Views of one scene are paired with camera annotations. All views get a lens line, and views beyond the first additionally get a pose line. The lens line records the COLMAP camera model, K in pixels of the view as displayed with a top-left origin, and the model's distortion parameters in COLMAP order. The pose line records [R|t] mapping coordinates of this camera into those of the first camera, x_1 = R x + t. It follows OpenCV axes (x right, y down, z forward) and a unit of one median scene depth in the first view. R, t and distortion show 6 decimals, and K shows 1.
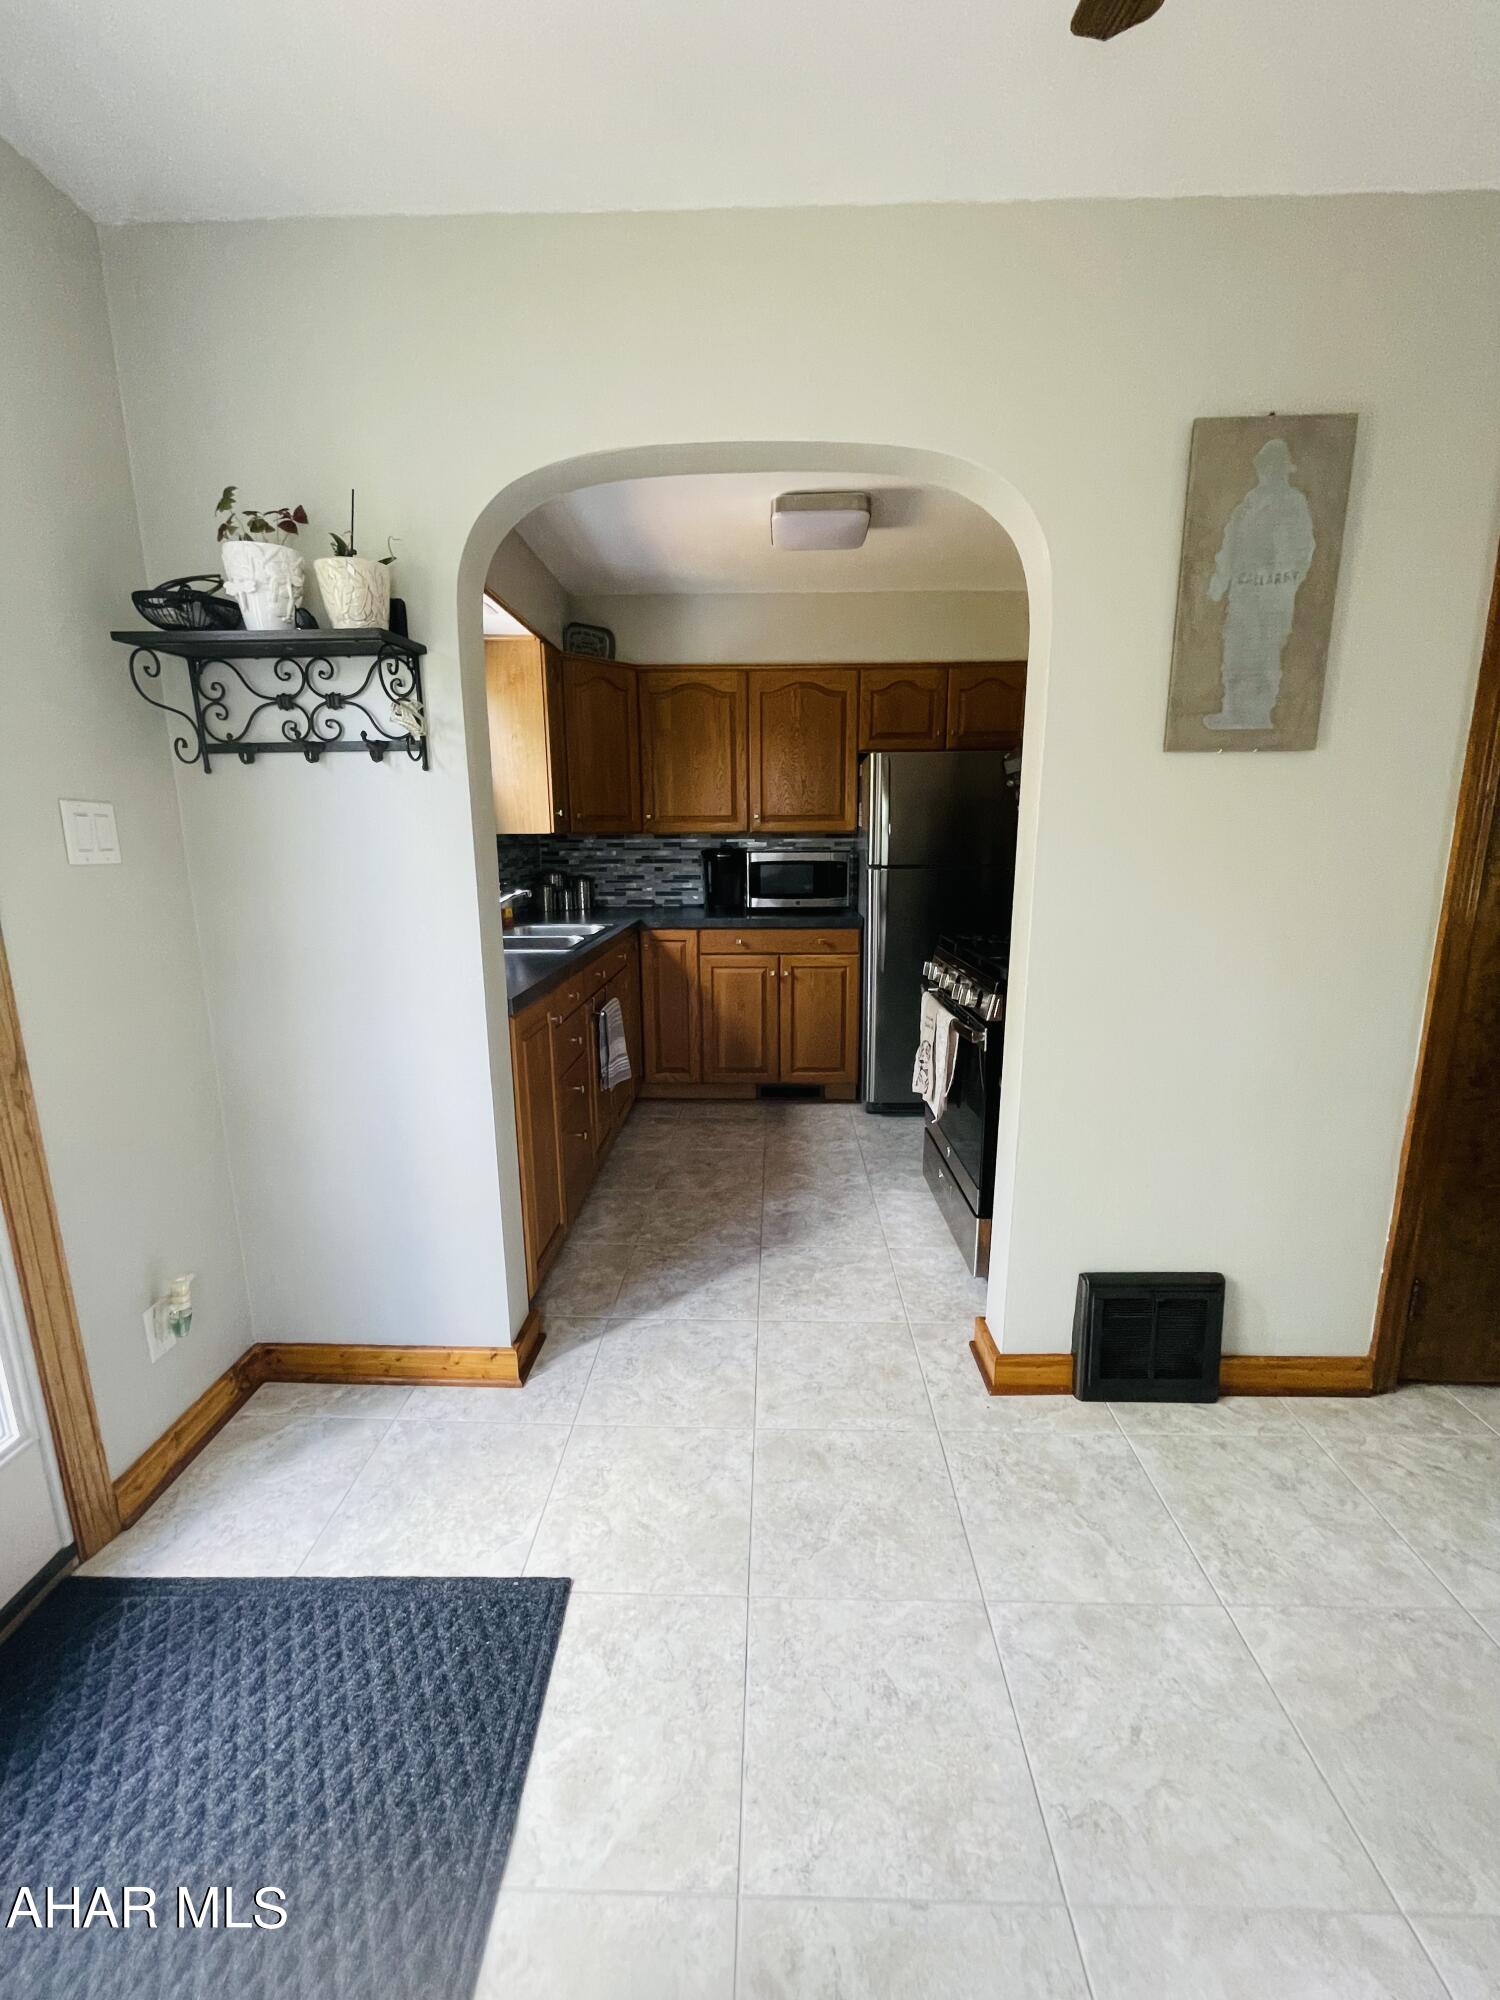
lens RADIAL K [[803.9, 0, 750.3], [0, 803.9, 1000.8], [0, 0, 1]] dist [-0.000549, -0.000248]
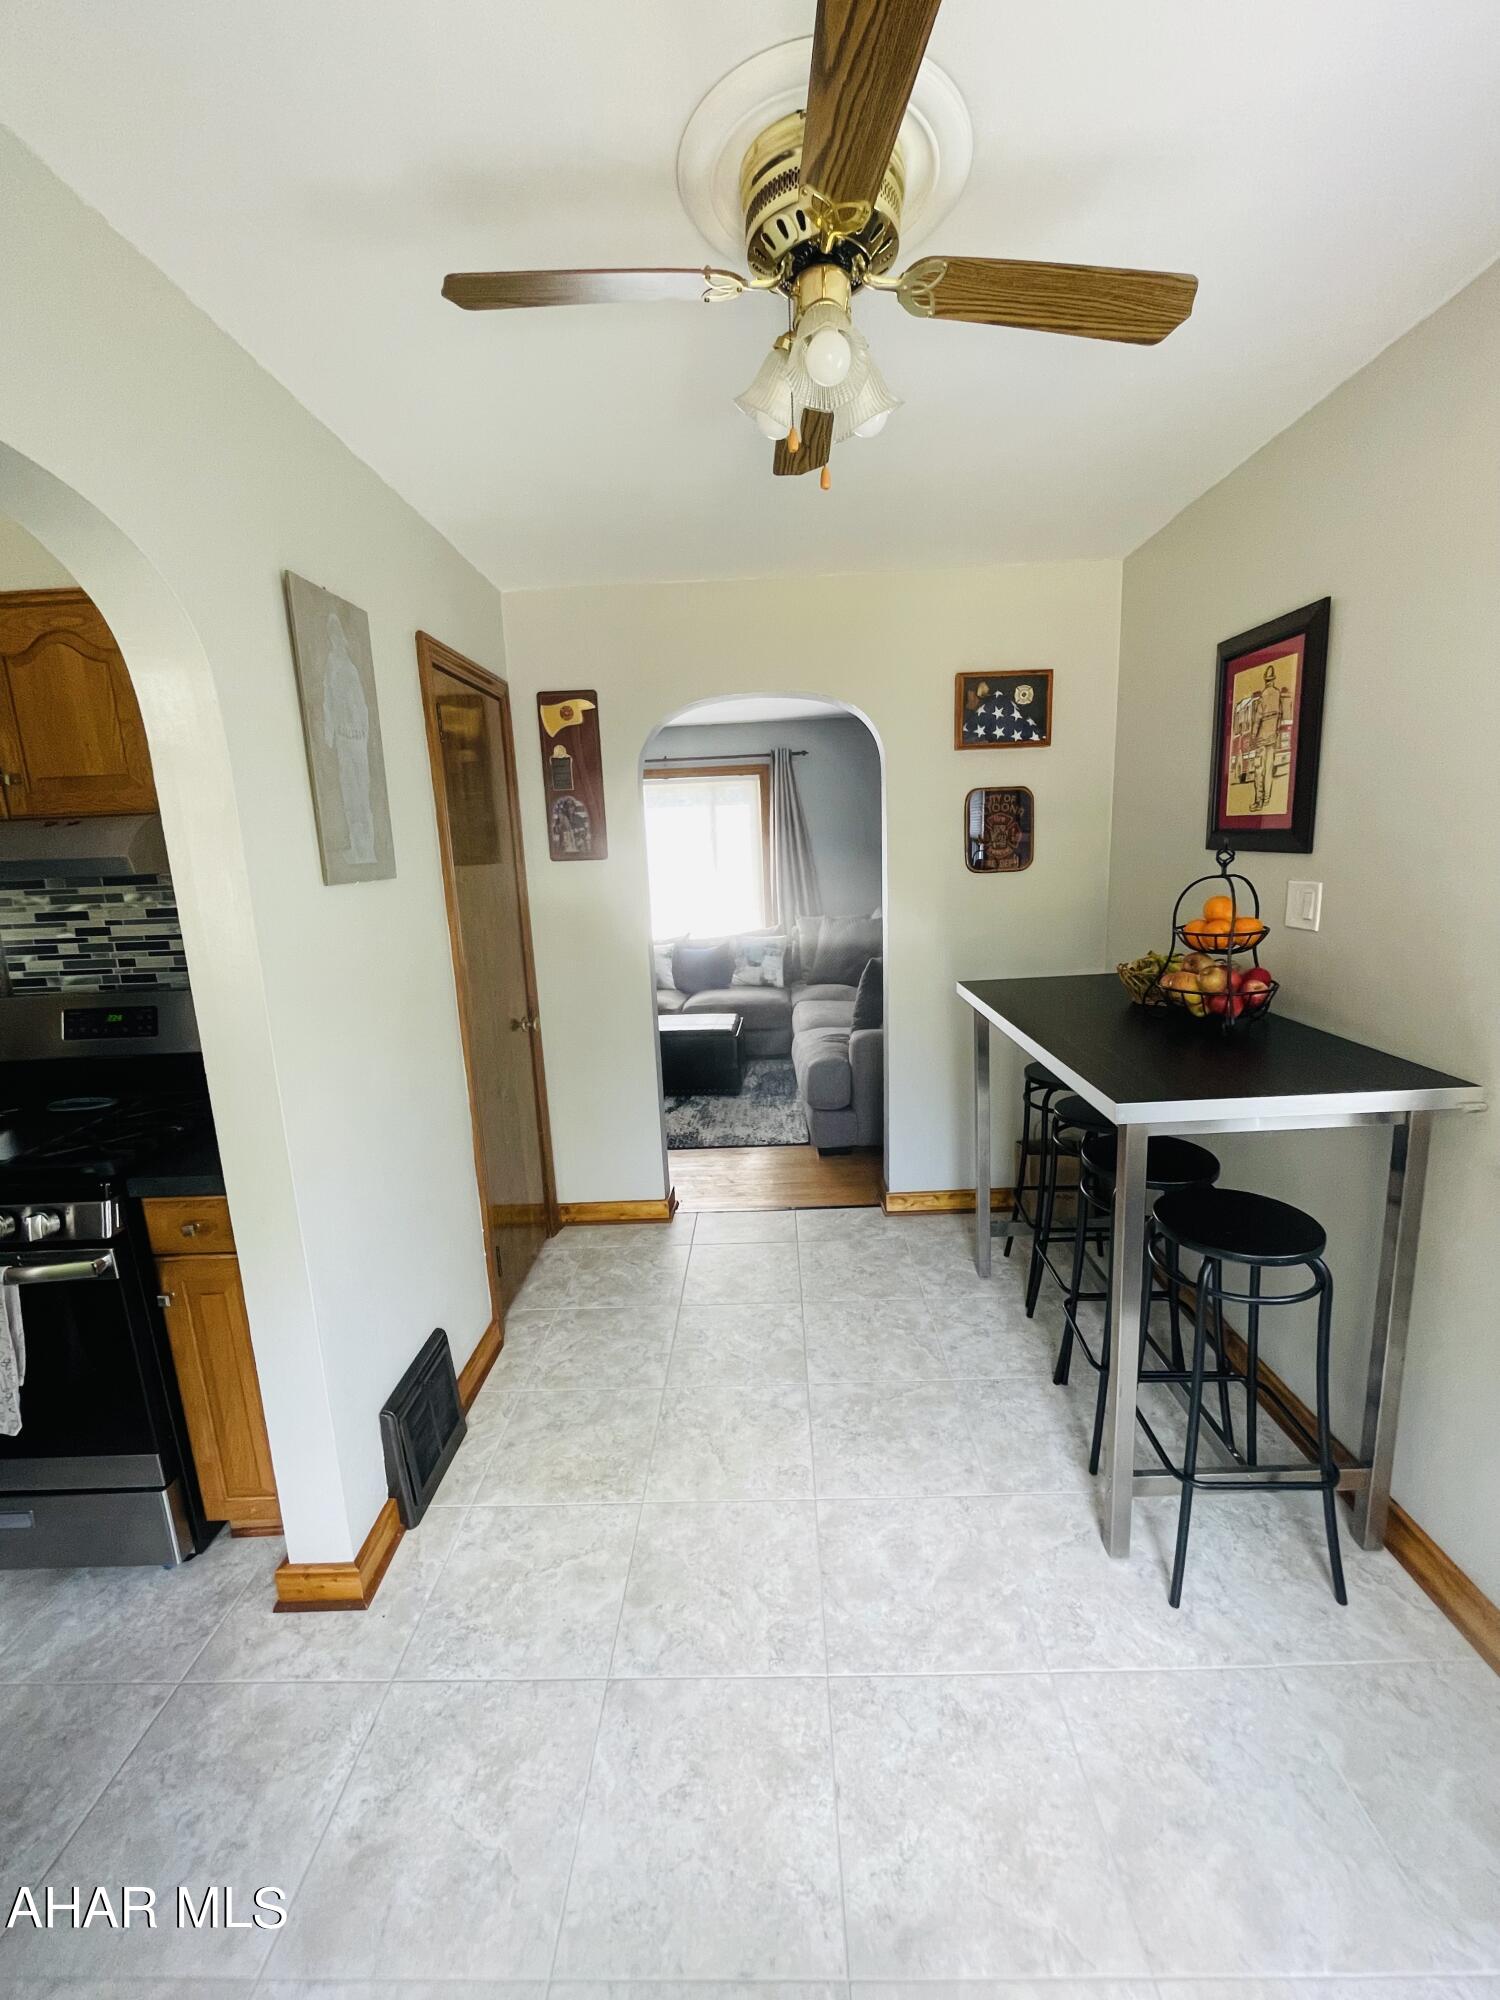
lens RADIAL K [[810.6, 0, 751.8], [0, 810.6, 1000.4], [0, 0, 1]] dist [-0.002578, -0.000707]
pose [[-0.003576, -0.186989, 0.982356, -0.308592], [0.246034, 0.952000, 0.182106, -0.135497], [-0.969255, 0.242344, 0.042602, 0.282719]]
